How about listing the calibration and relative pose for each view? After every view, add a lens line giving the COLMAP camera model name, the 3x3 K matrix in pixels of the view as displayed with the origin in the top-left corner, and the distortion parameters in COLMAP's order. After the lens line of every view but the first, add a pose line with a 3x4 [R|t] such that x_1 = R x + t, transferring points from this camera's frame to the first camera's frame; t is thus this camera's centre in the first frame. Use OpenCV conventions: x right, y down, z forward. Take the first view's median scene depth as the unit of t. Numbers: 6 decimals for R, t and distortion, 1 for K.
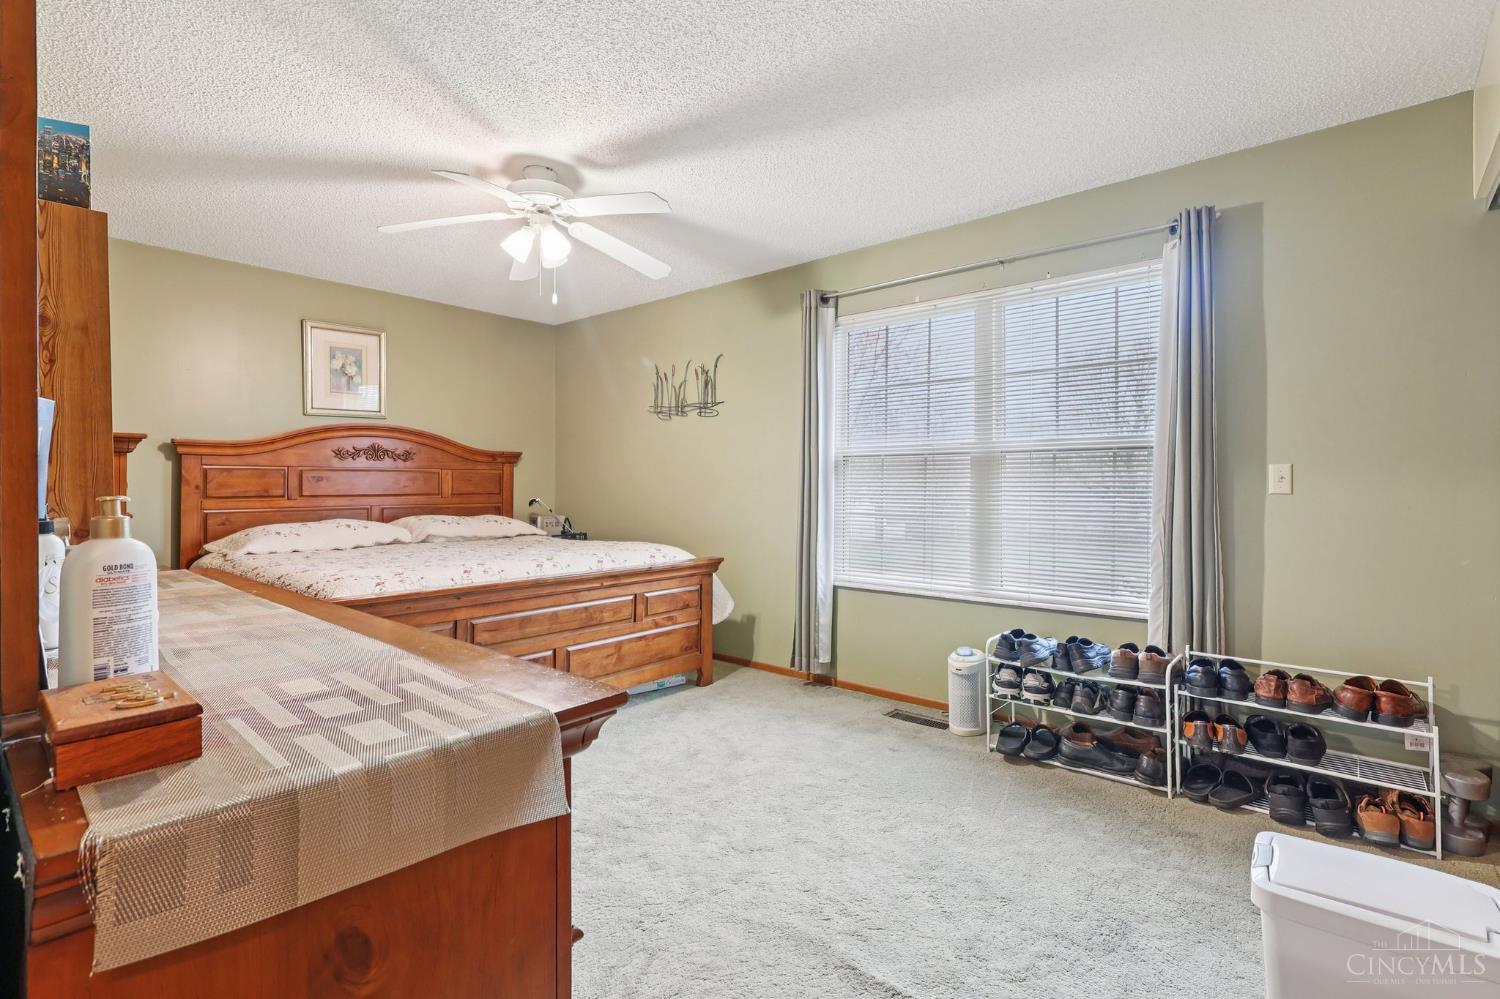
lens RADIAL K [[702.2, 0, 746.4], [0, 702.2, 490.9], [0, 0, 1]] dist [-0.001559, 0.000694]
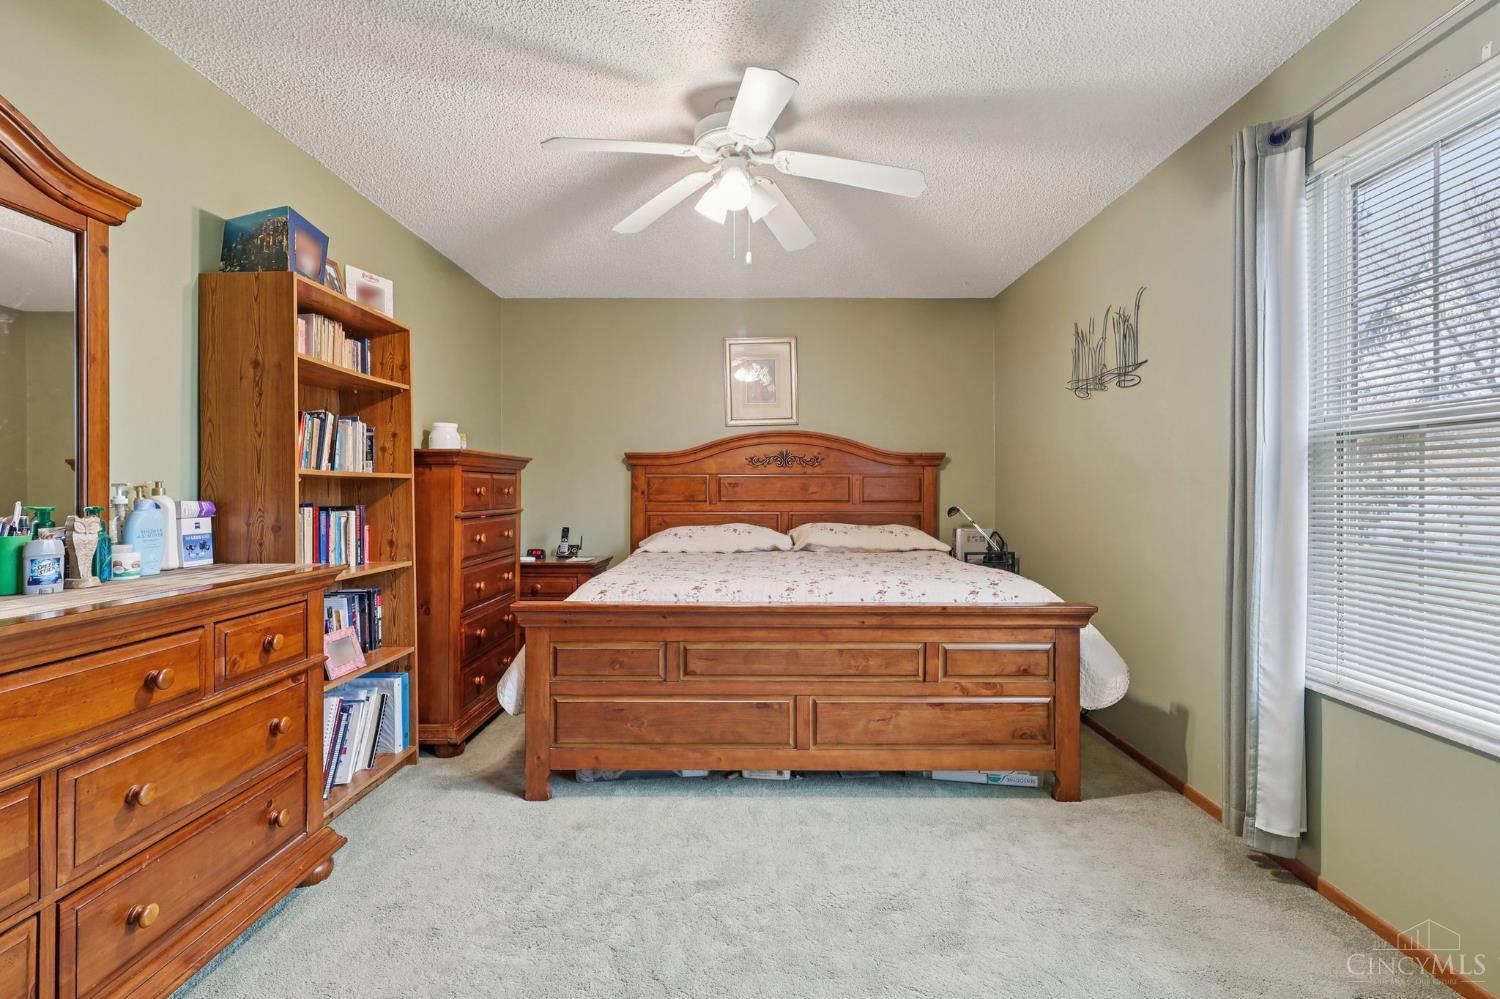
lens RADIAL K [[710.5, 0, 756.2], [0, 710.5, 488.0], [0, 0, 1]] dist [0.003225, 0.000382]
pose [[0.652716, -0.002416, -0.757598, 0.253084], [-0.007455, 0.999926, -0.009612, -0.002879], [0.757566, 0.011922, 0.652650, 0.351815]]
